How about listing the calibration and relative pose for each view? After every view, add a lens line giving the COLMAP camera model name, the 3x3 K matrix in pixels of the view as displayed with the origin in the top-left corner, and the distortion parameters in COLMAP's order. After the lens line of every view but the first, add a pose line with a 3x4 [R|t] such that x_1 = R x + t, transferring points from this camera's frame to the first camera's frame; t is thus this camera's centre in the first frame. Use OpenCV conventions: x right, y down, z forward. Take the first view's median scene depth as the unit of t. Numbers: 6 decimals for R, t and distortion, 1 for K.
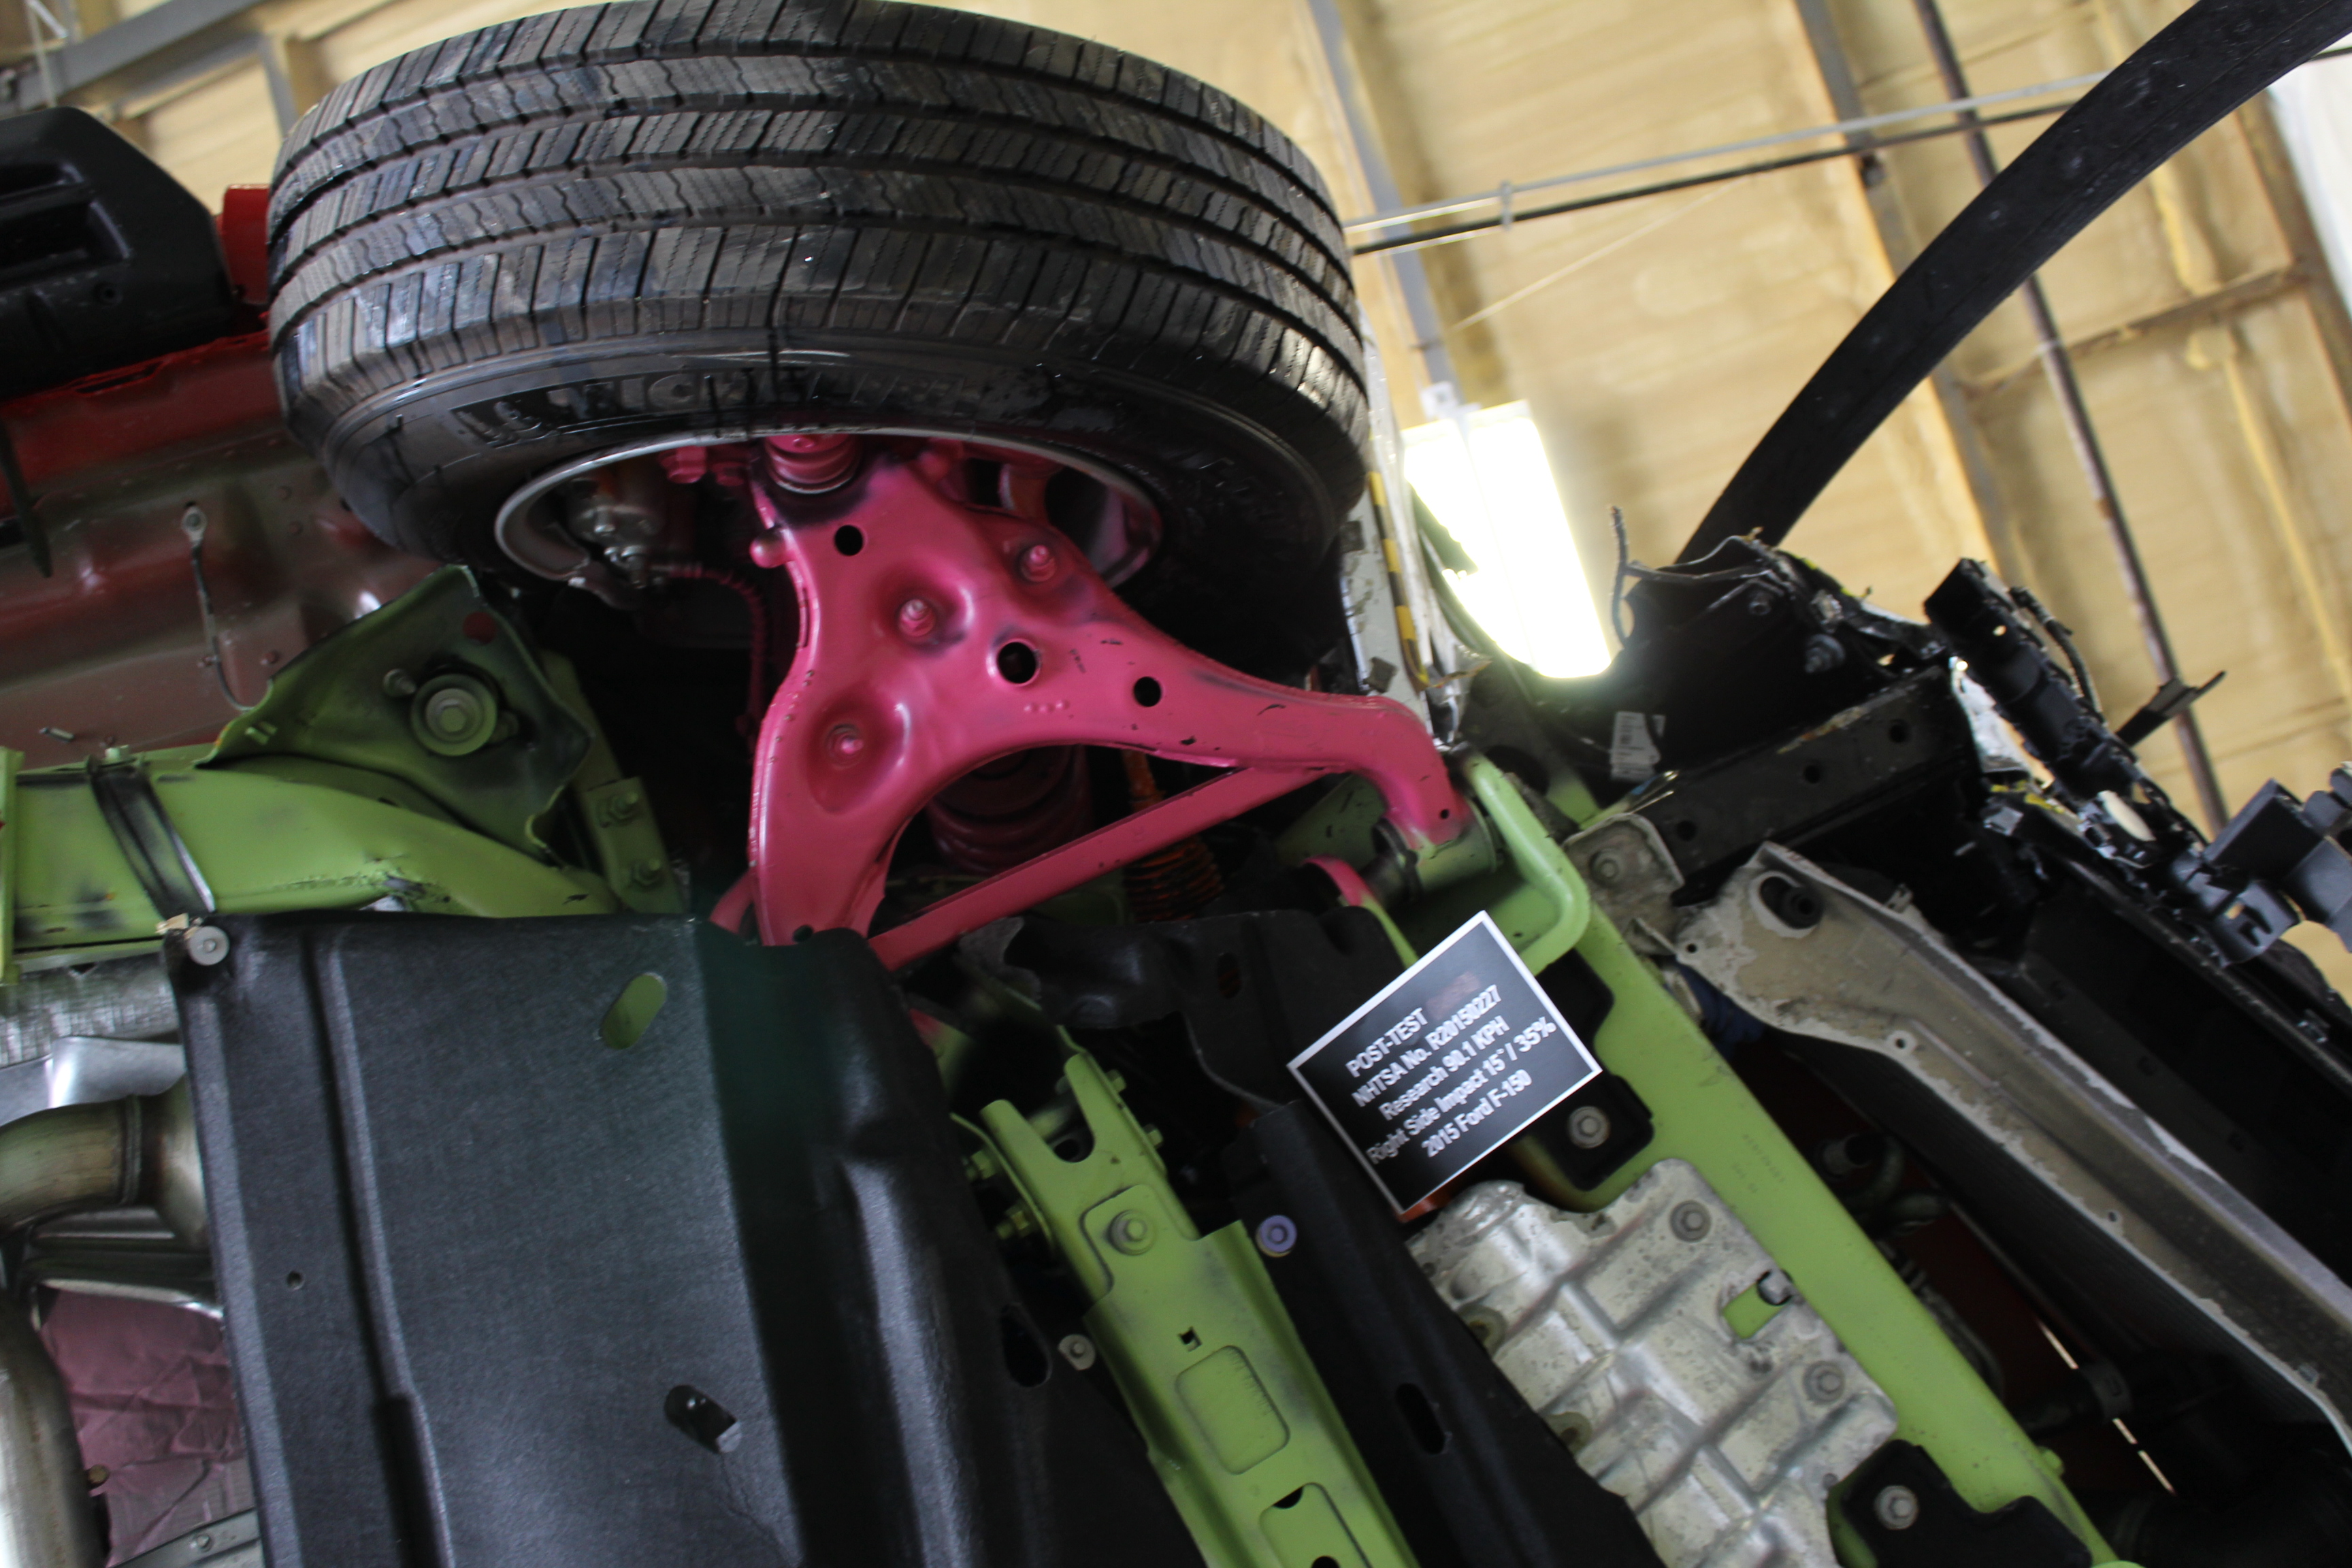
lens RADIAL K [[2396.2, 0, 1176.0], [0, 2396.2, 784.0], [0, 0, 1]] dist [-0.095552, 0.021718]
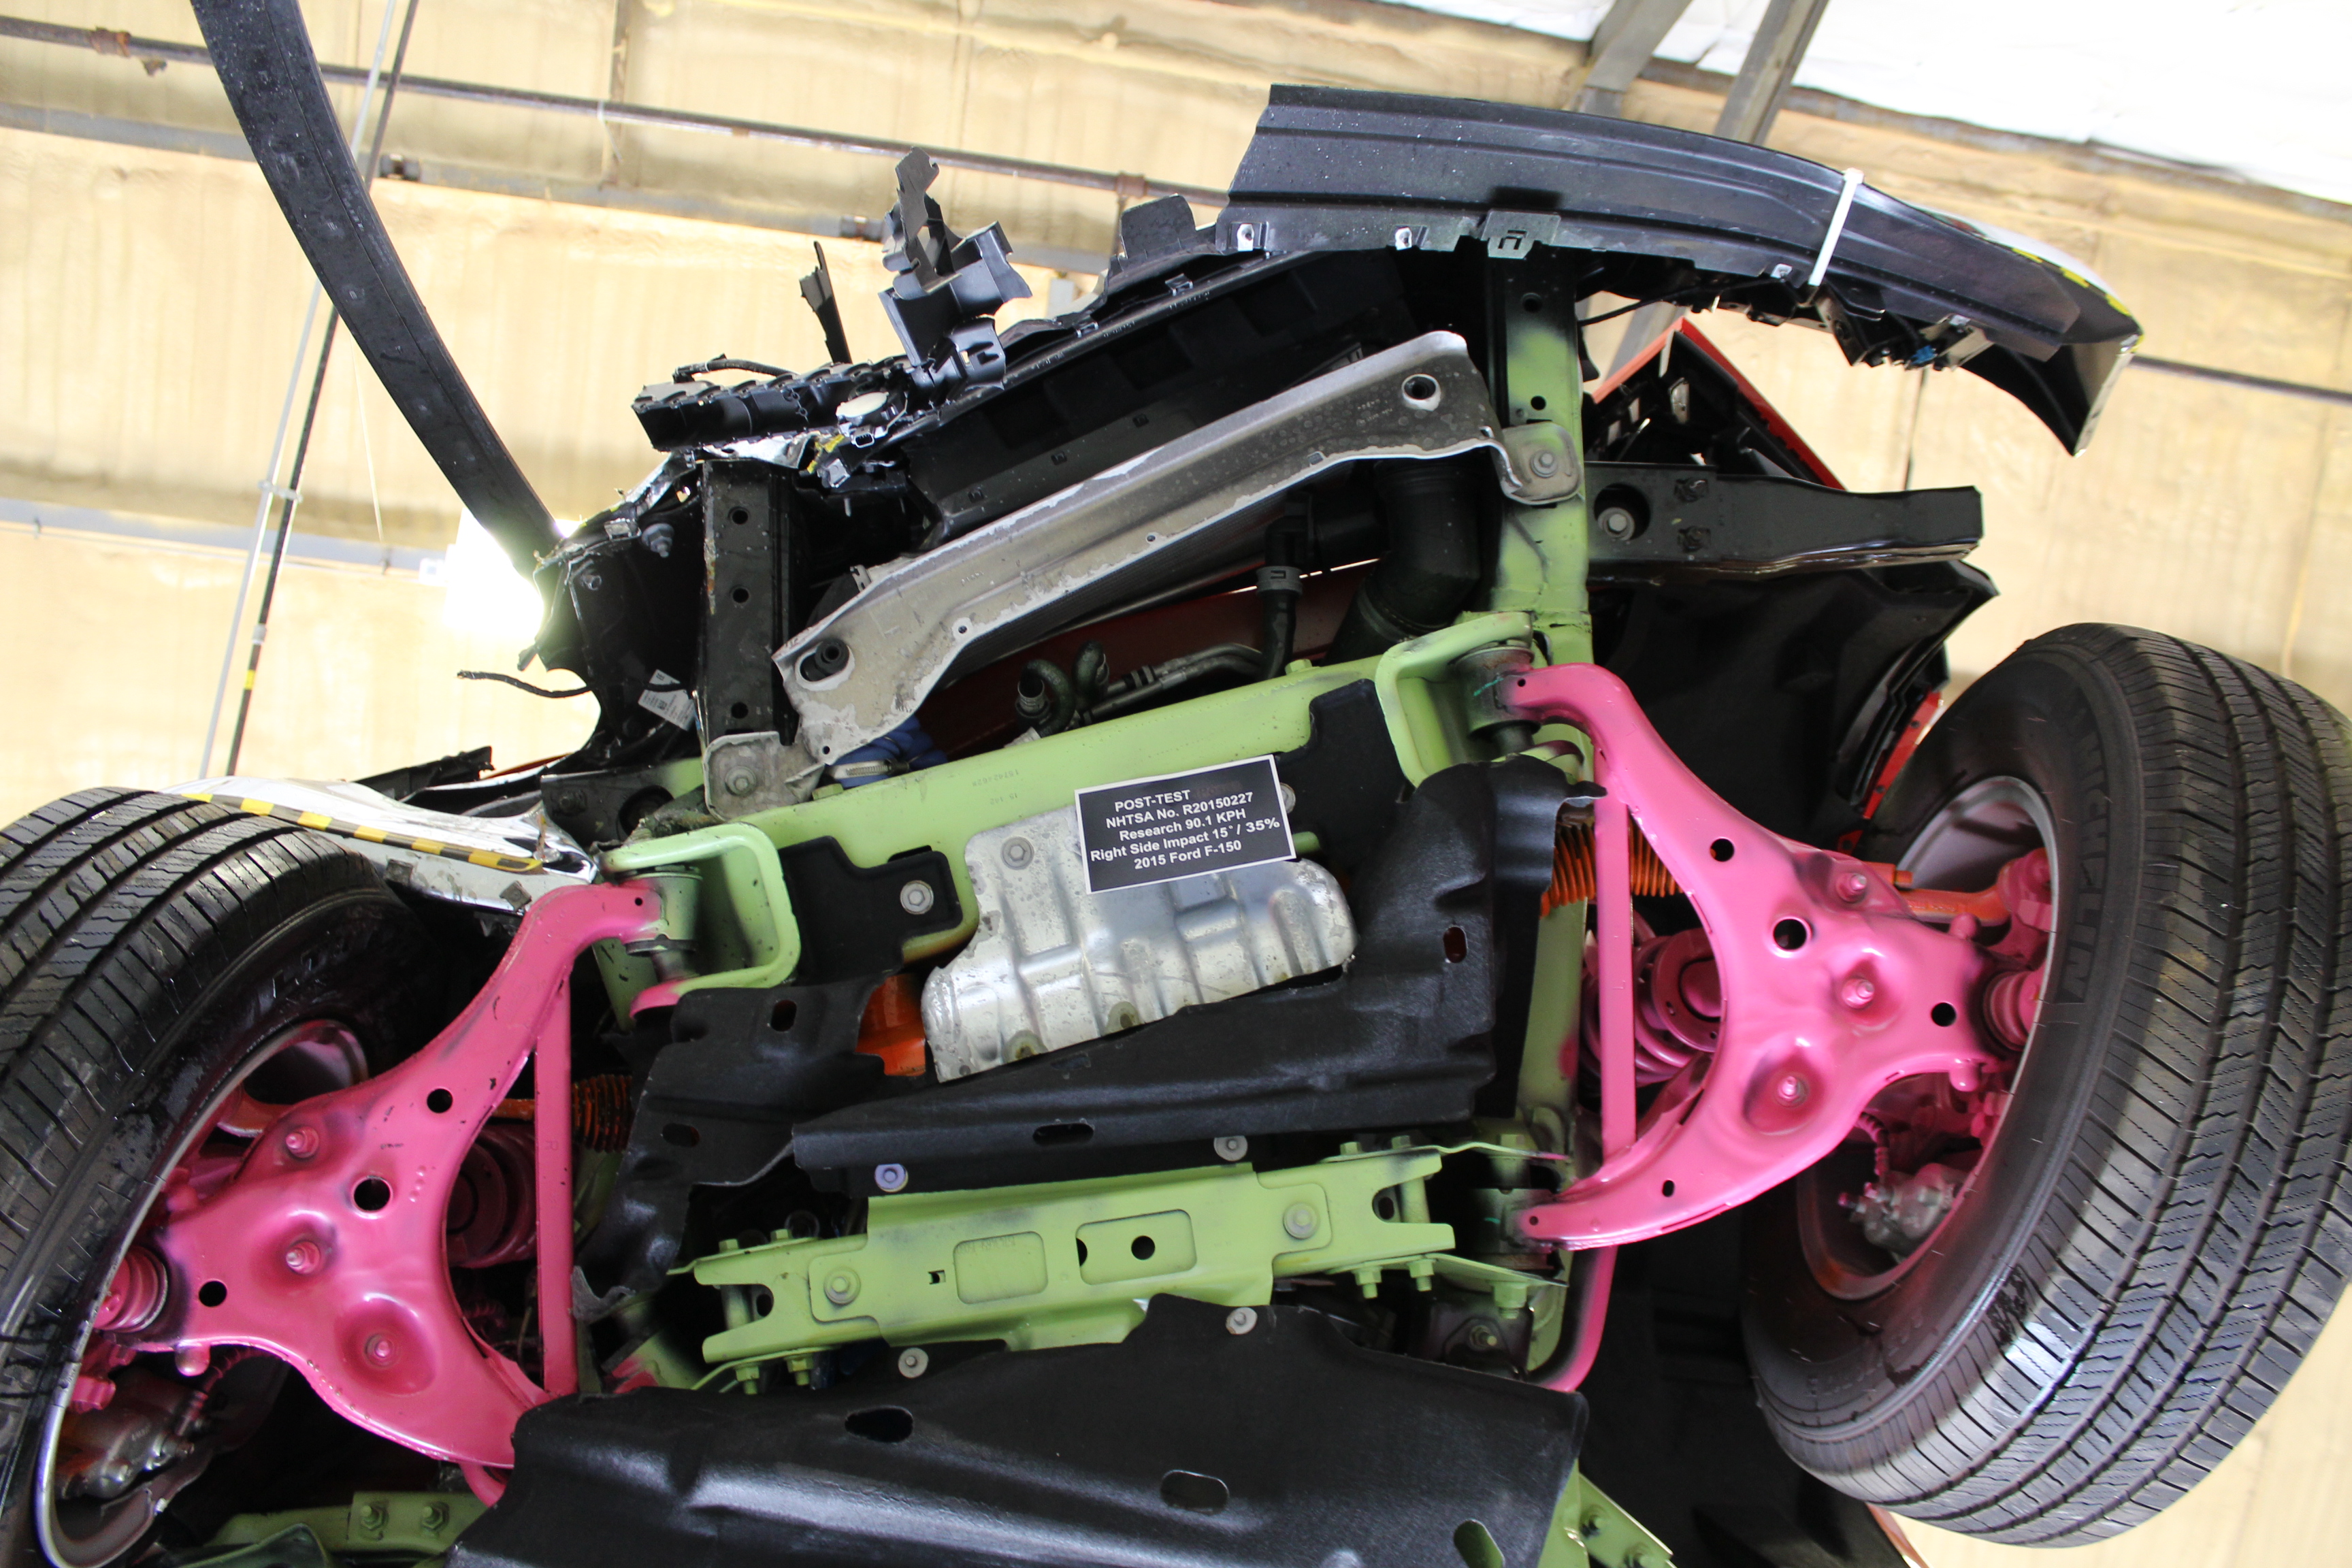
lens RADIAL K [[1906.7, 0, 1182.0], [0, 1906.7, 793.5], [0, 0, 1]] dist [-0.173727, 0.147086]
pose [[0.376823, -0.916787, 0.132308, 0.143136], [0.887747, 0.398215, 0.230934, 0.015444], [-0.264405, 0.030435, 0.963932, 0.002133]]
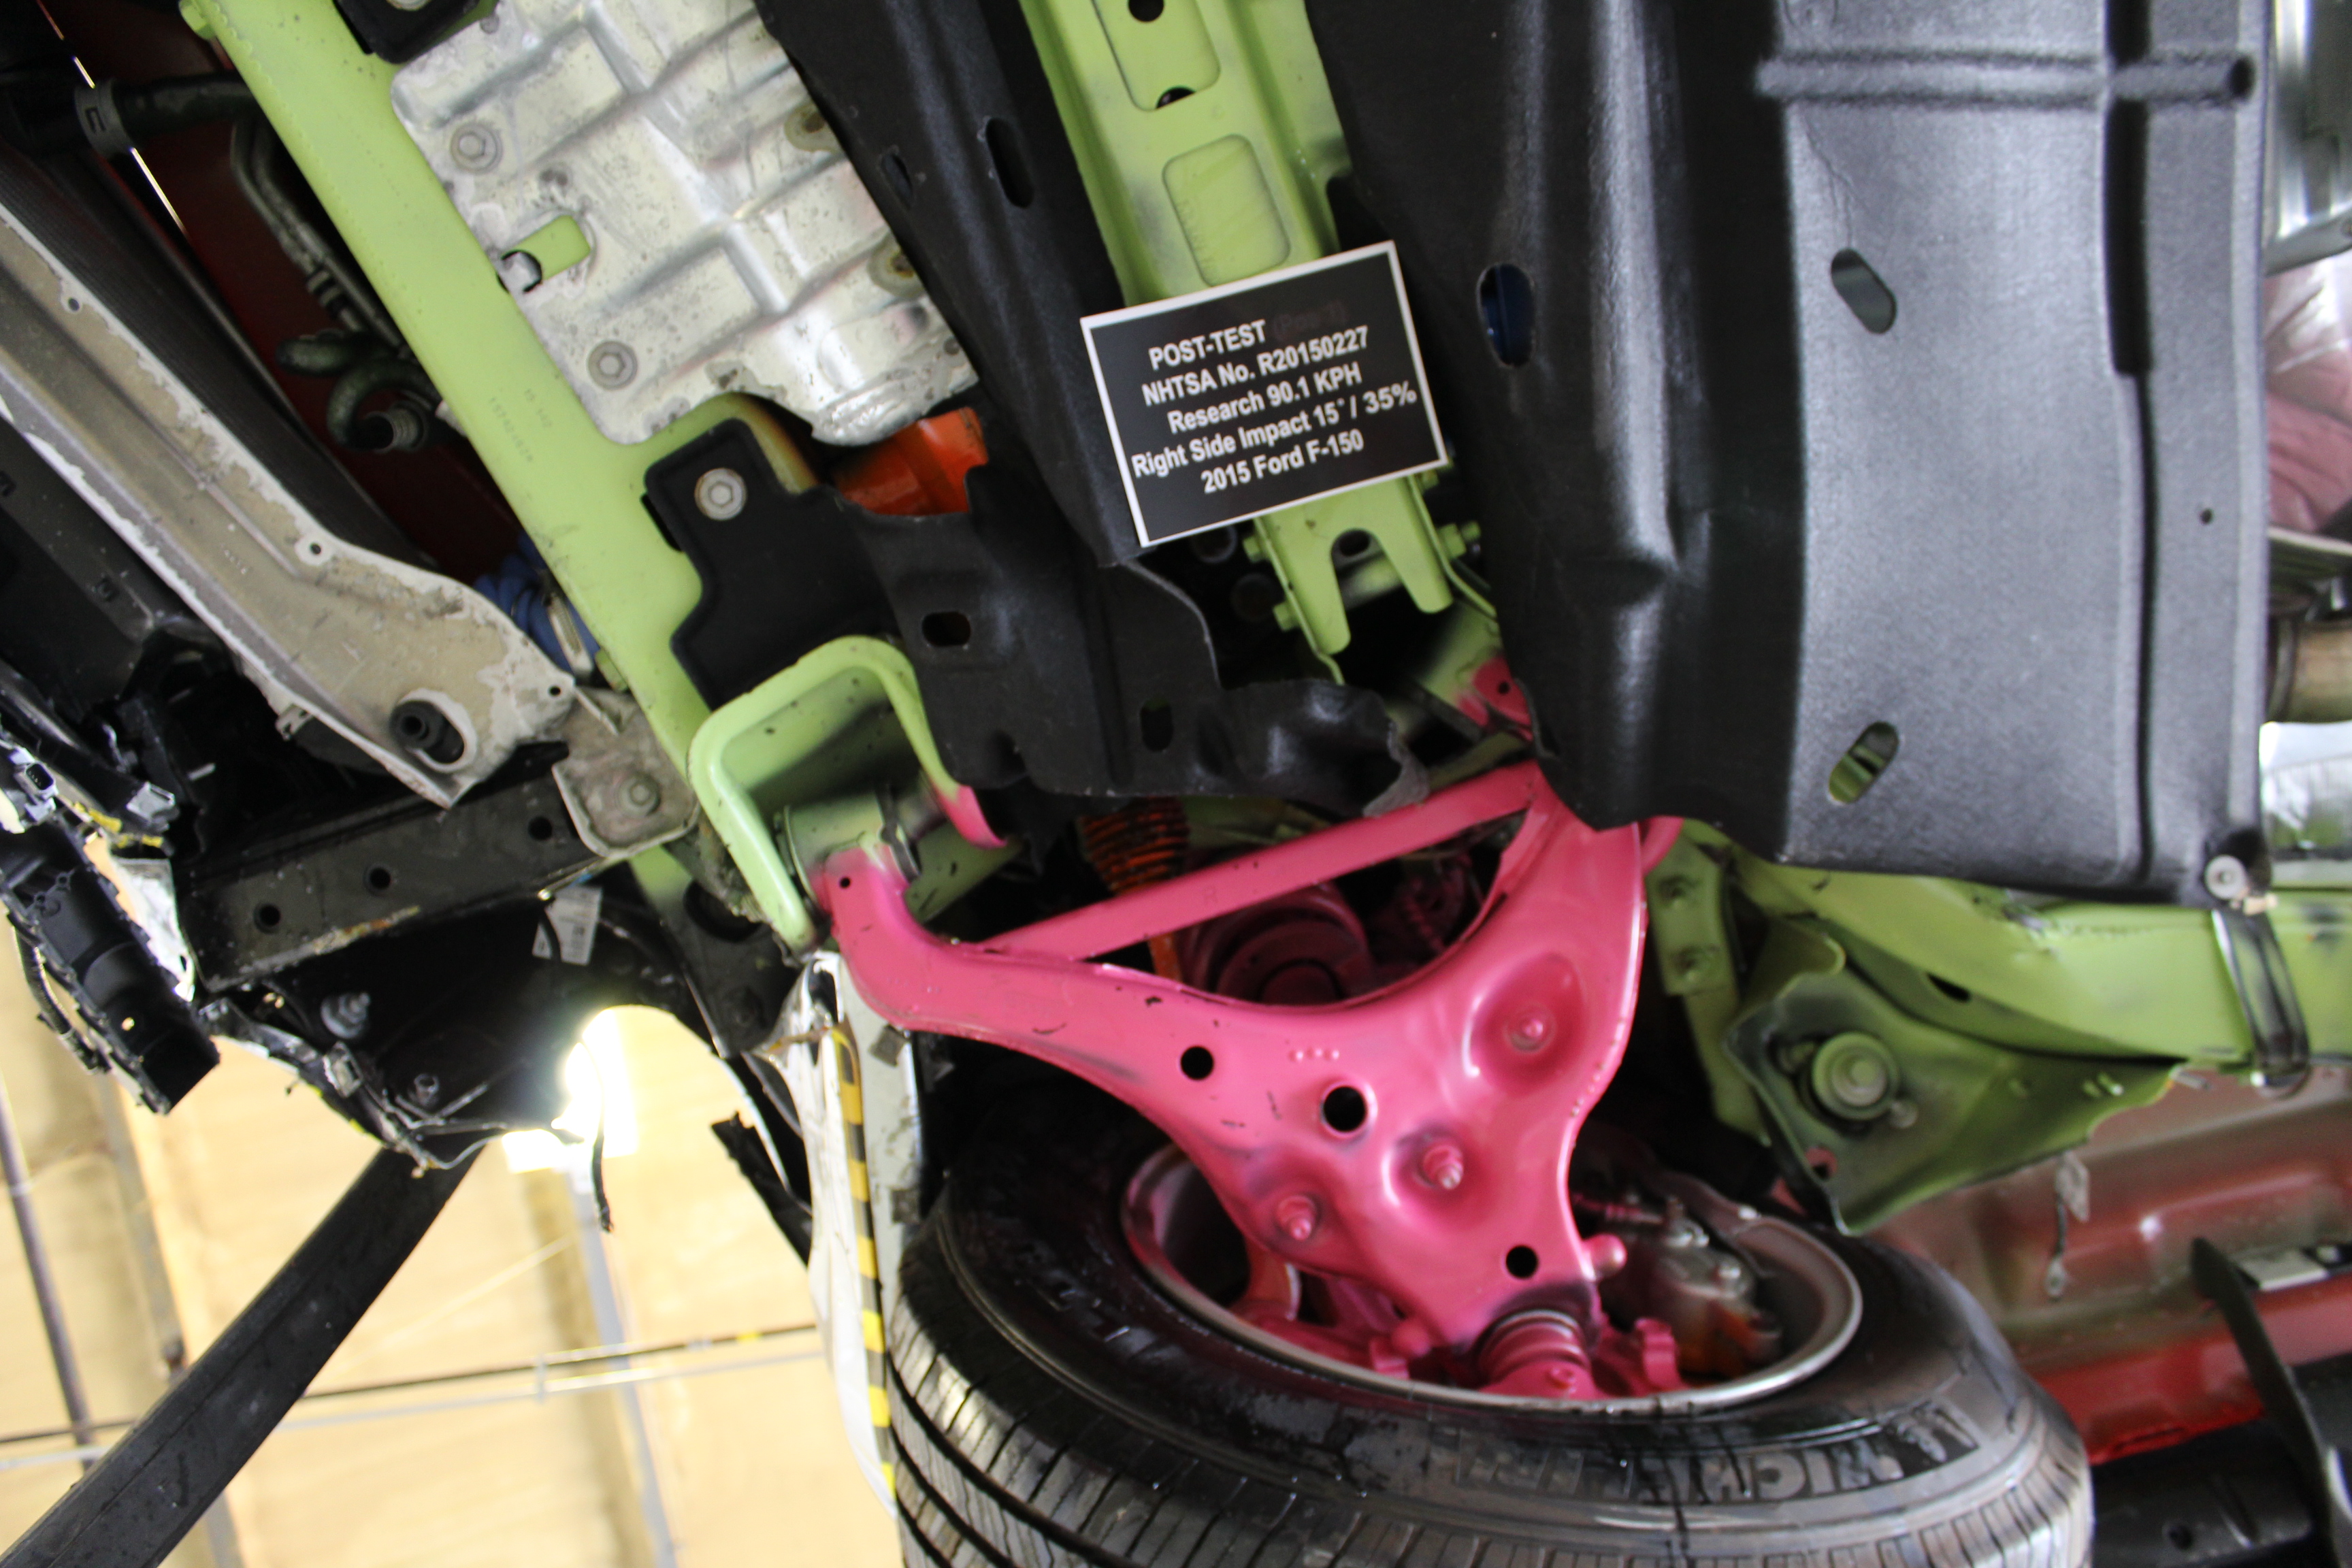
lens RADIAL K [[1906.7, 0, 1182.0], [0, 1906.7, 793.5], [0, 0, 1]] dist [-0.173727, 0.147086]
pose [[-0.975668, -0.104028, -0.193001, 0.131288], [0.095852, -0.994075, 0.051256, 0.021510], [-0.197190, 0.031510, 0.979859, 0.326444]]
